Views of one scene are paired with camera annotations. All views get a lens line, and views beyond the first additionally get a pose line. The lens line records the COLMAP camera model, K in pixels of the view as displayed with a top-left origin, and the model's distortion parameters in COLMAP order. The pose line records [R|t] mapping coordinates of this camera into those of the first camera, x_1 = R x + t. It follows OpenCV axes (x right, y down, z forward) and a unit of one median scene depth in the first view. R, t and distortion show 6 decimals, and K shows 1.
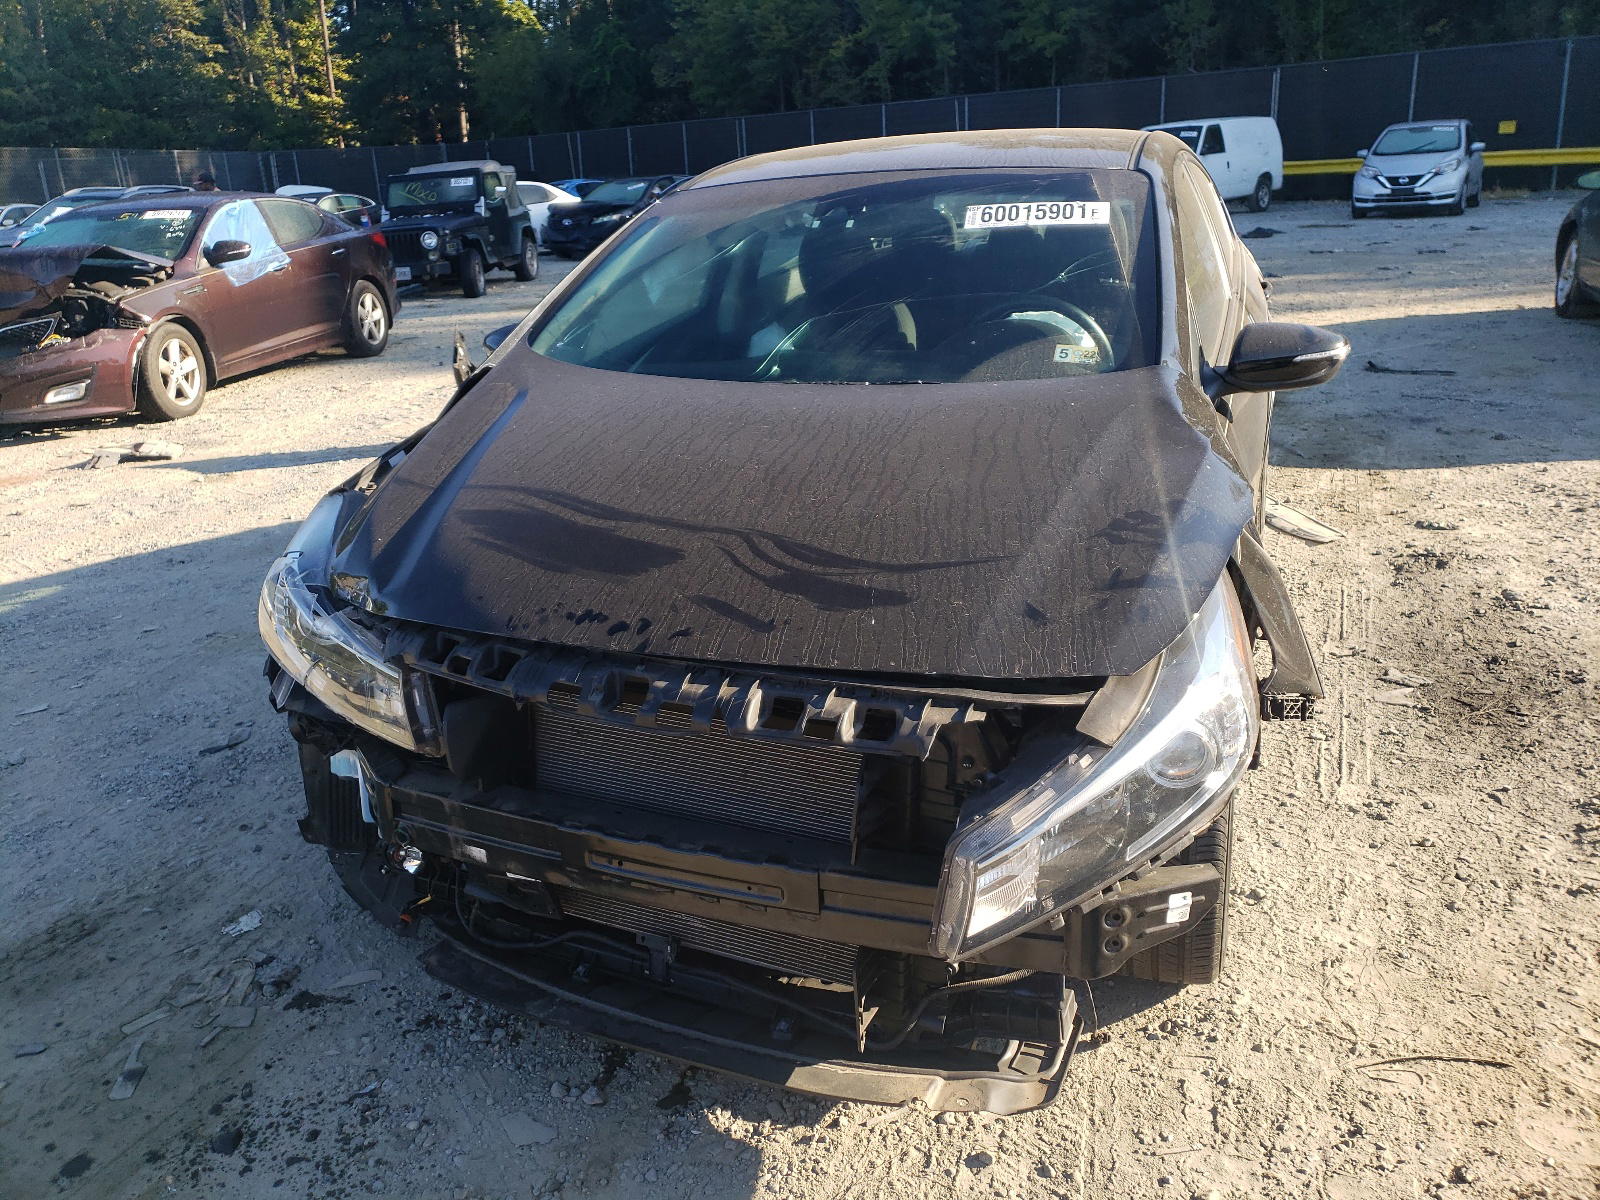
lens RADIAL K [[1219.9, 0, 800.0], [0, 1219.9, 600.0], [0, 0, 1]] dist [-0.000366, 0.025272]
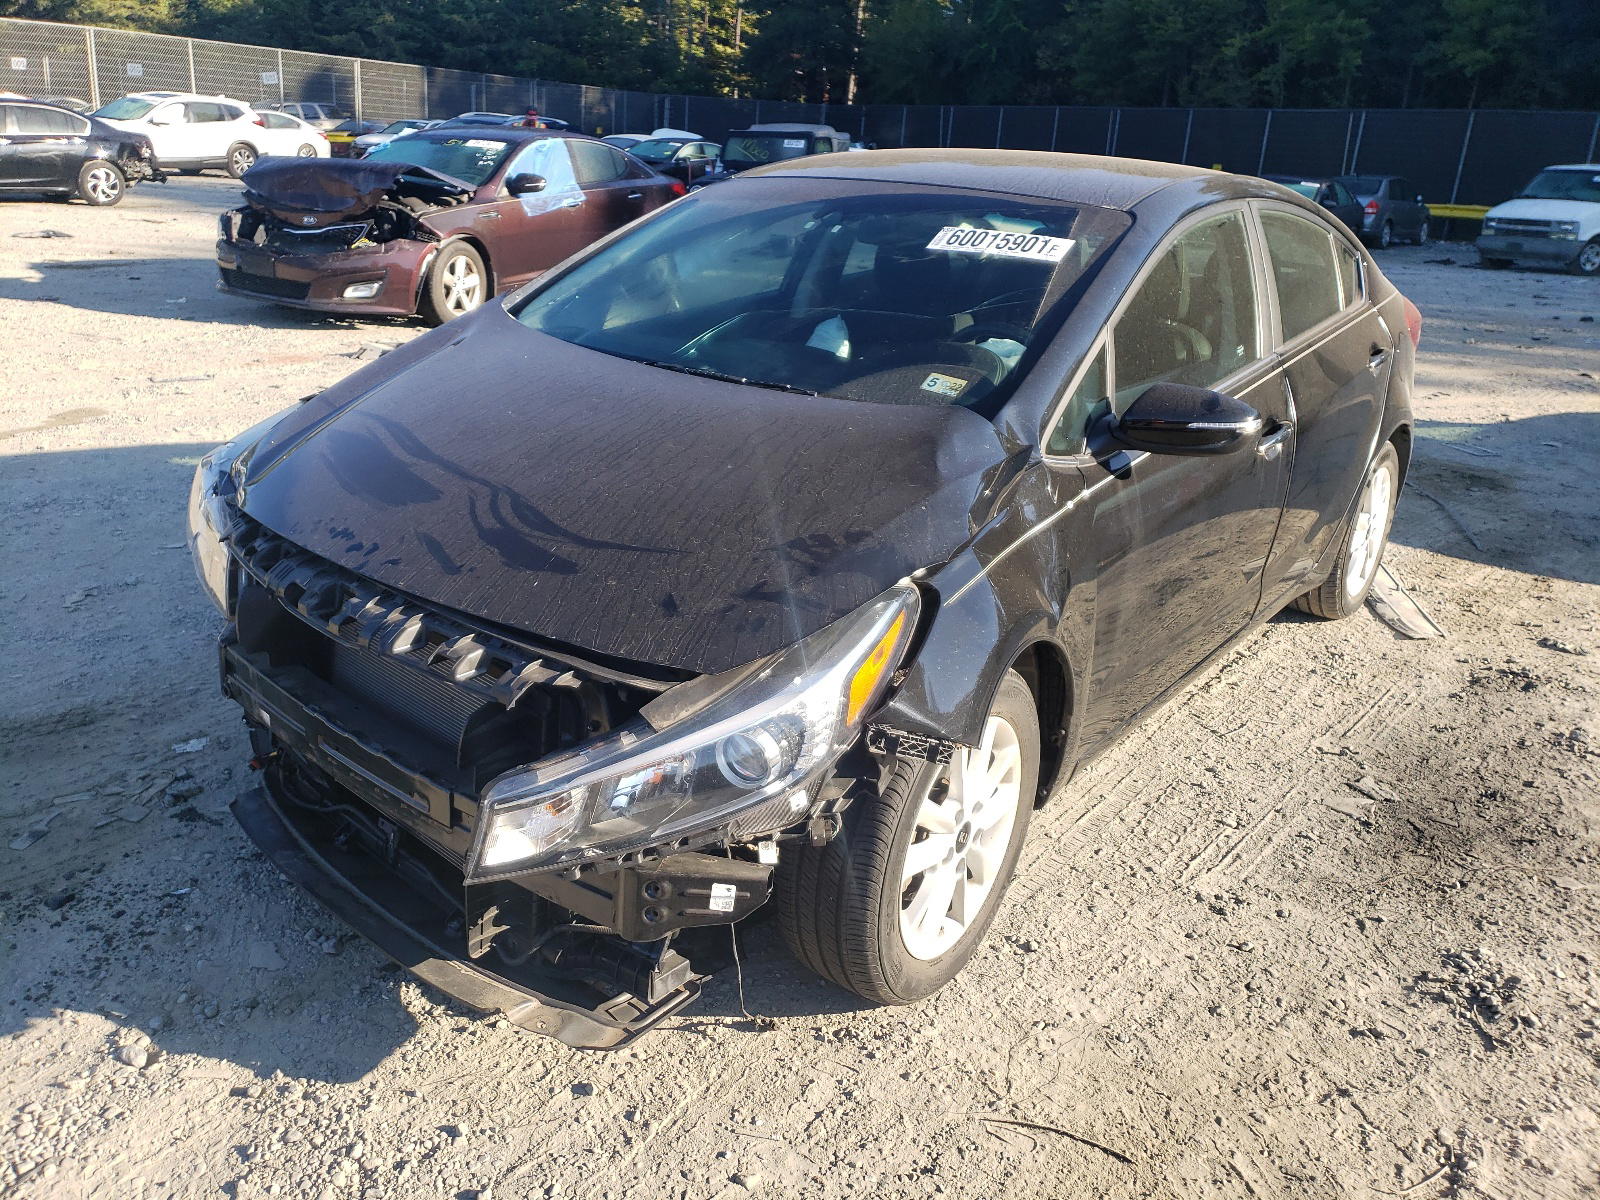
lens RADIAL K [[1220.7, 0, 800.0], [0, 1220.7, 600.0], [0, 0, 1]] dist [0.009296, 0.006748]
pose [[0.950597, 0.200180, -0.237263, 0.113895], [-0.196307, 0.979723, 0.040093, -0.012113], [0.240477, 0.008464, 0.970618, -0.005388]]
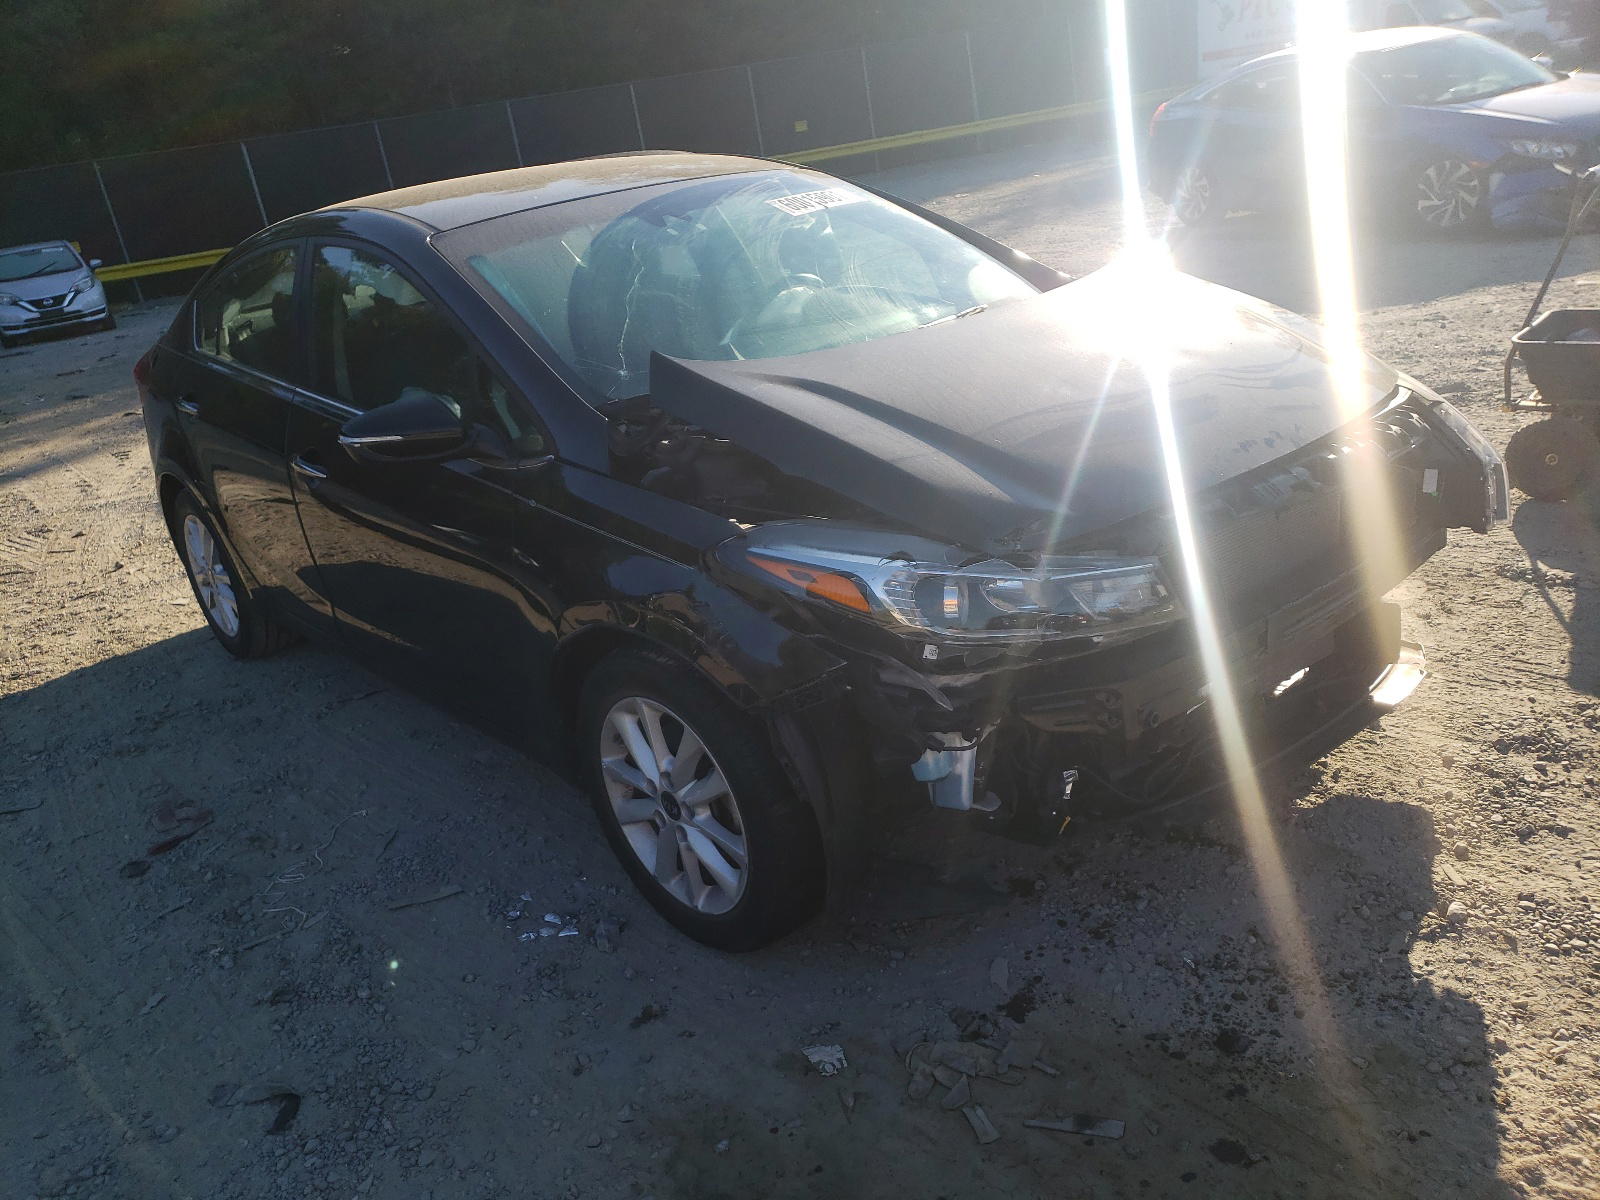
lens RADIAL K [[1220.7, 0, 800.0], [0, 1220.7, 600.0], [0, 0, 1]] dist [0.009296, 0.006748]
pose [[0.495403, -0.329776, 0.803632, -0.323621], [0.401498, 0.907315, 0.124817, -0.040606], [-0.770309, 0.260822, 0.581891, 0.140334]]
